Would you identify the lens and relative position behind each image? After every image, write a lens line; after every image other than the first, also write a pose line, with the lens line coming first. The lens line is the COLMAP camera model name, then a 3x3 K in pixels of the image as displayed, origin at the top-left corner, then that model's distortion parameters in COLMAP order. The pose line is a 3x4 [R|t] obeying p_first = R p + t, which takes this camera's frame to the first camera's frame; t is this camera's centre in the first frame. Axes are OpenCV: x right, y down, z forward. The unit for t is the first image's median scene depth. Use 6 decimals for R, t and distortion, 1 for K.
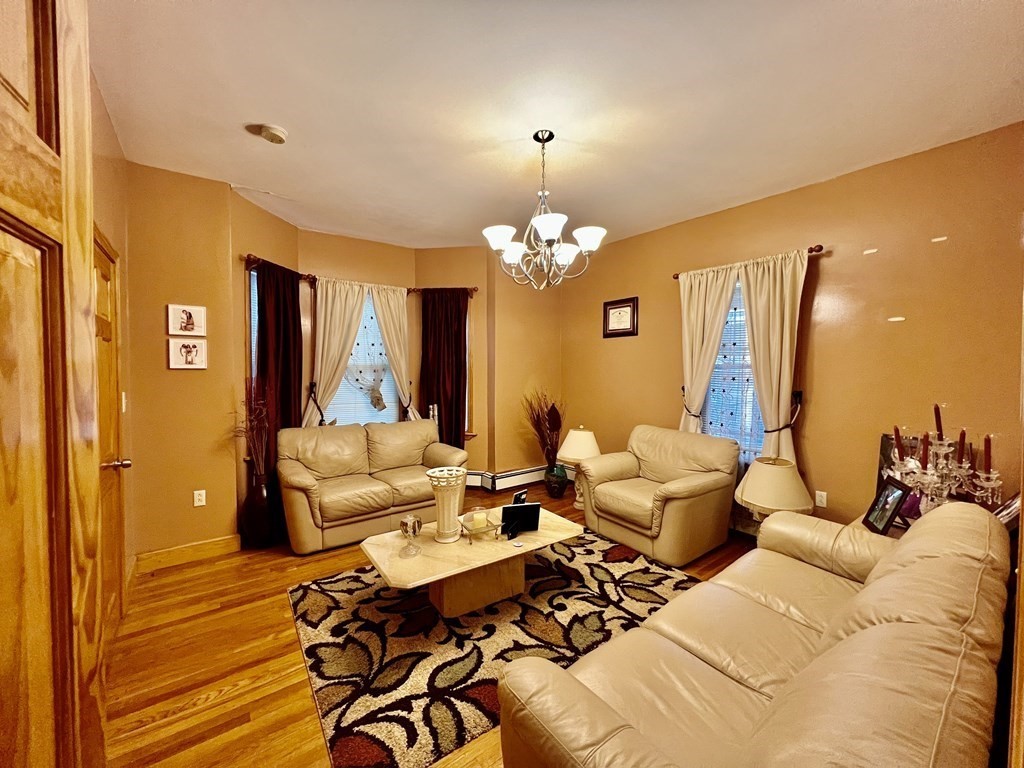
lens RADIAL K [[407.0, 0, 510.0], [0, 407.0, 382.7], [0, 0, 1]] dist [-0.000835, 0.000294]
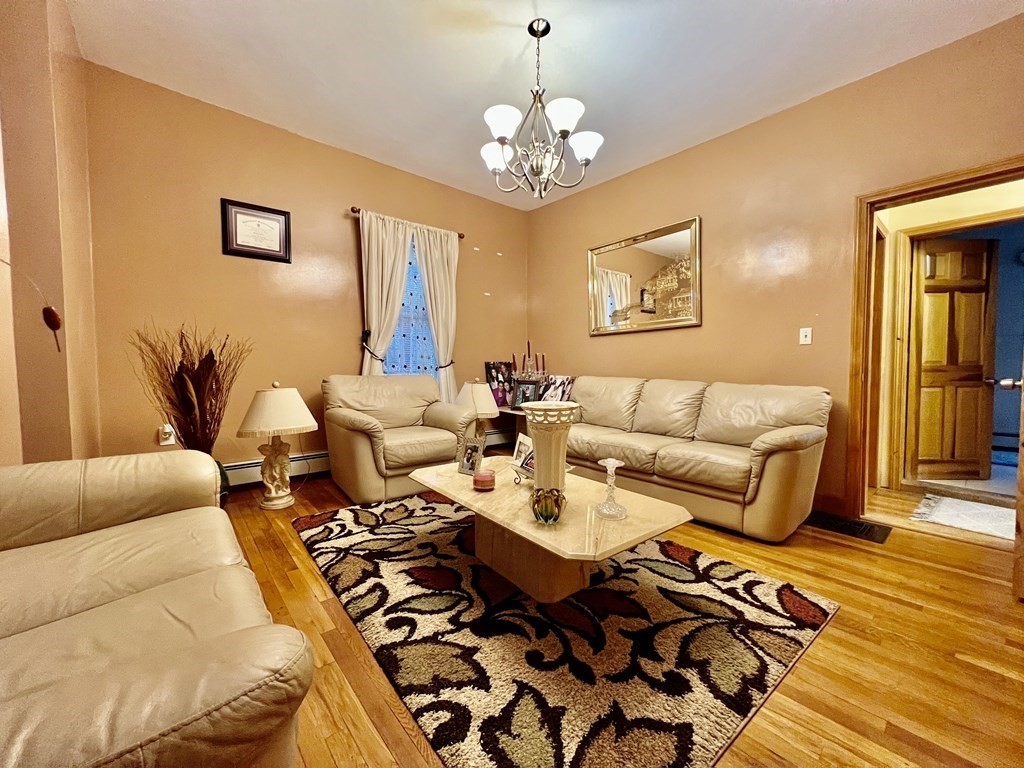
lens RADIAL K [[407.0, 0, 510.0], [0, 407.0, 382.7], [0, 0, 1]] dist [-0.000835, 0.000294]
pose [[-0.059712, -0.046055, 0.997153, -0.960510], [0.032855, 0.998303, 0.048076, 0.168827], [-0.997675, 0.035632, -0.058097, 1.266811]]
